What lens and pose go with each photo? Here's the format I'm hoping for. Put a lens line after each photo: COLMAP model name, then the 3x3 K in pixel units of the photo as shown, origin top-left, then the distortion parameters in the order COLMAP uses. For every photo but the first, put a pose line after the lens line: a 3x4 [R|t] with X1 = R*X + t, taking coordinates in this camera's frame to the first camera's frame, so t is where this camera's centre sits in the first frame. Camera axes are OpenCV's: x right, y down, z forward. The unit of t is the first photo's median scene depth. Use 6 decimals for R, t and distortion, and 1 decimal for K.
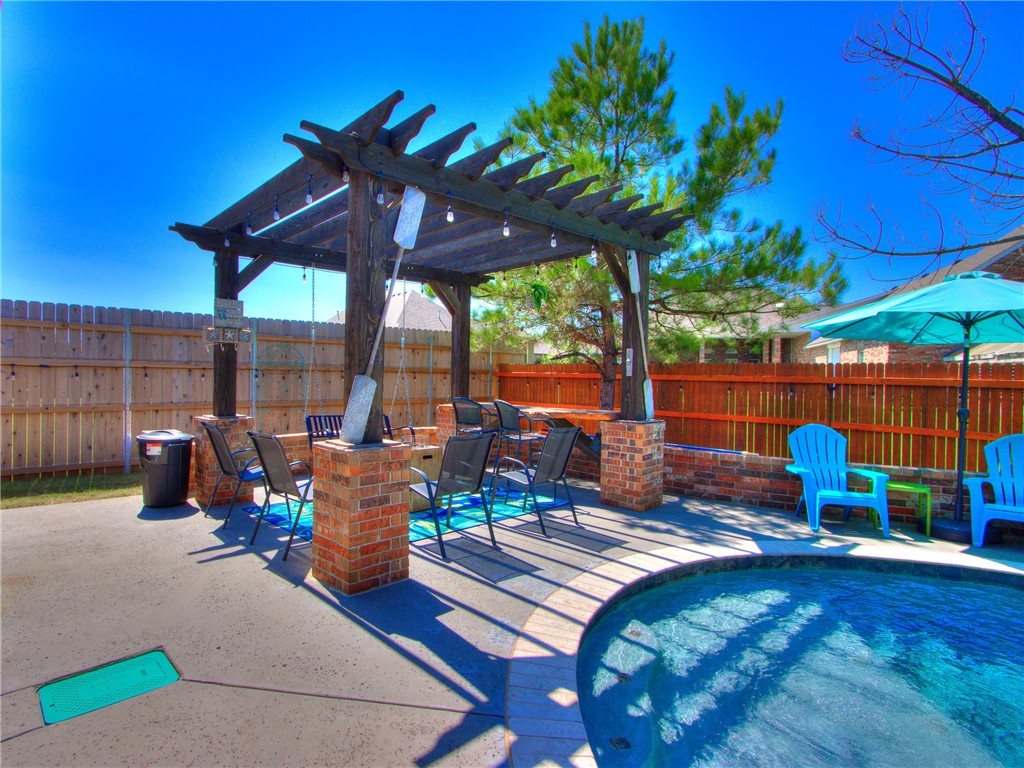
lens RADIAL K [[528.8, 0, 513.2], [0, 528.8, 387.2], [0, 0, 1]] dist [0.001651, 0.000256]
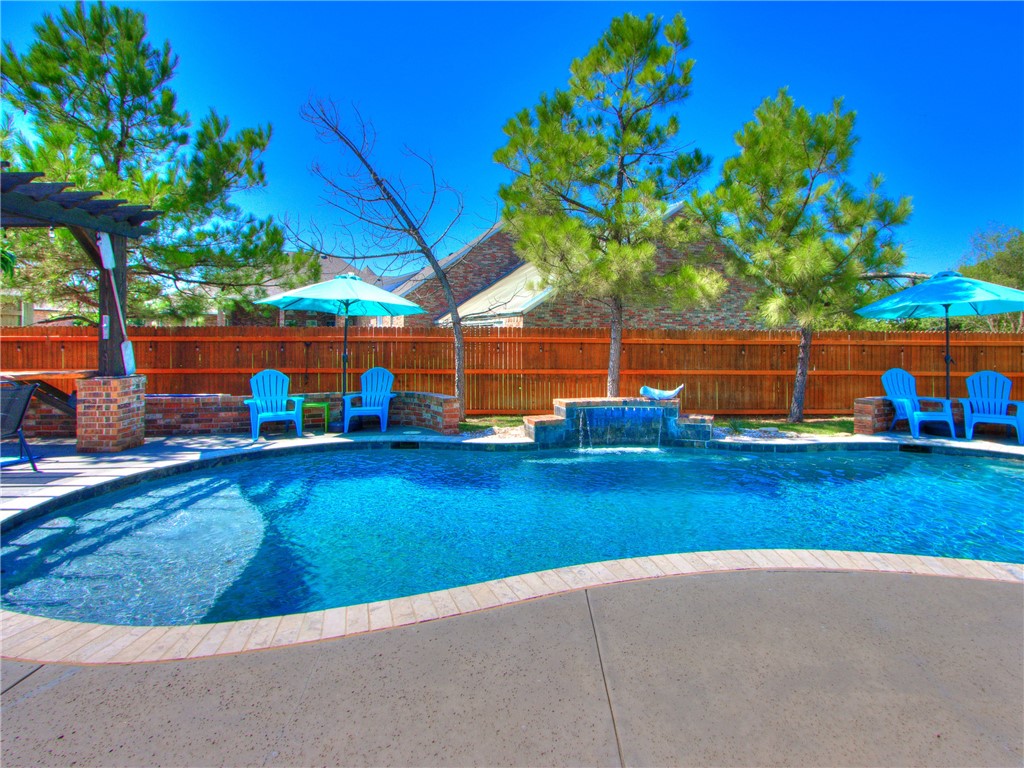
lens RADIAL K [[503.8, 0, 512.7], [0, 503.8, 336.6], [0, 0, 1]] dist [0.001315, 0.001649]
pose [[0.728937, -0.020033, 0.684287, 0.111343], [0.033180, 0.999431, -0.006087, 0.010935], [-0.683776, 0.027141, 0.729187, -0.425467]]
